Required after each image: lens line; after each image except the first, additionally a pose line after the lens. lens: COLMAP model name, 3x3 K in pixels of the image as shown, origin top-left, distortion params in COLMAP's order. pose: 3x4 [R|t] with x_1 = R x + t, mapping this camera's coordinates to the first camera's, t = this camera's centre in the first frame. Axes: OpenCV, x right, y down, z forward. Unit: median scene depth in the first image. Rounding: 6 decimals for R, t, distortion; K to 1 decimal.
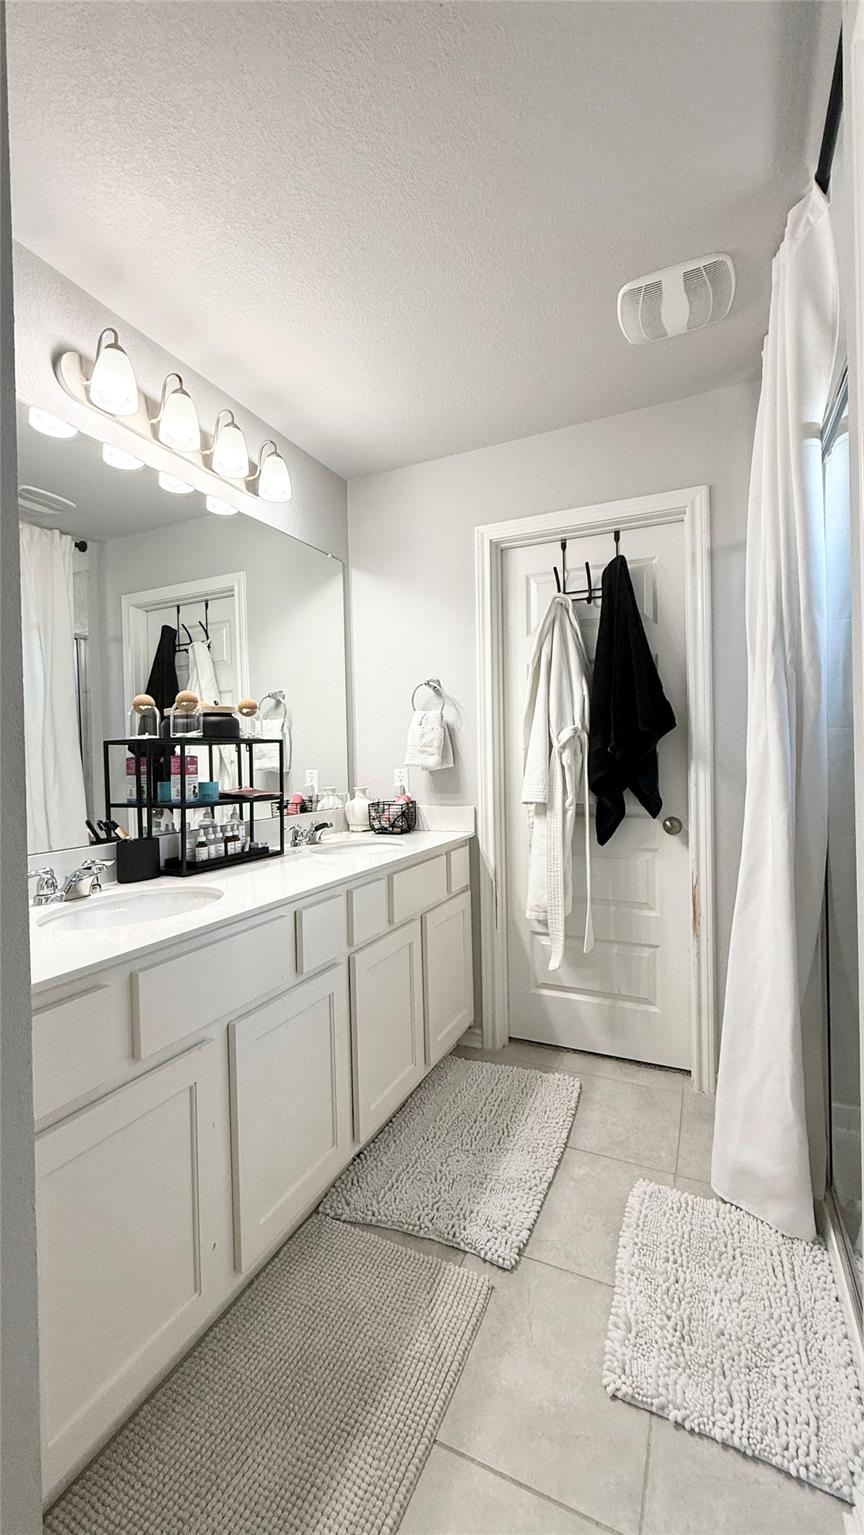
lens RADIAL K [[614.0, 0, 433.4], [0, 614.0, 759.3], [0, 0, 1]] dist [0.000357, -0.000184]
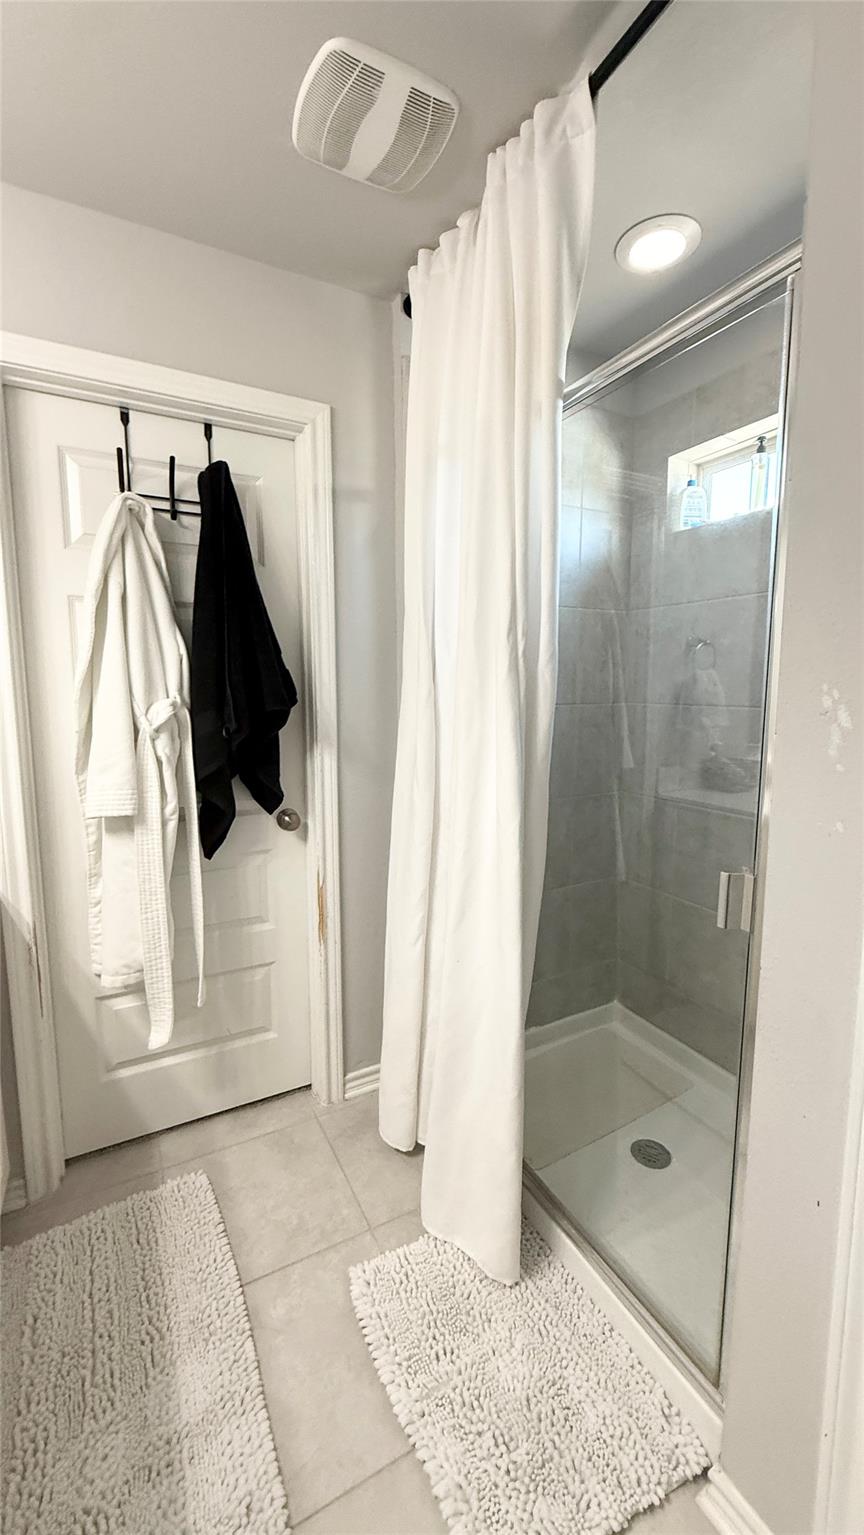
lens RADIAL K [[614.0, 0, 433.4], [0, 614.0, 759.3], [0, 0, 1]] dist [0.000357, -0.000184]
pose [[0.605719, -0.081431, 0.791501, -0.143502], [-0.005102, 0.994331, 0.106203, -0.061916], [-0.795662, -0.068367, 0.601870, 0.343061]]
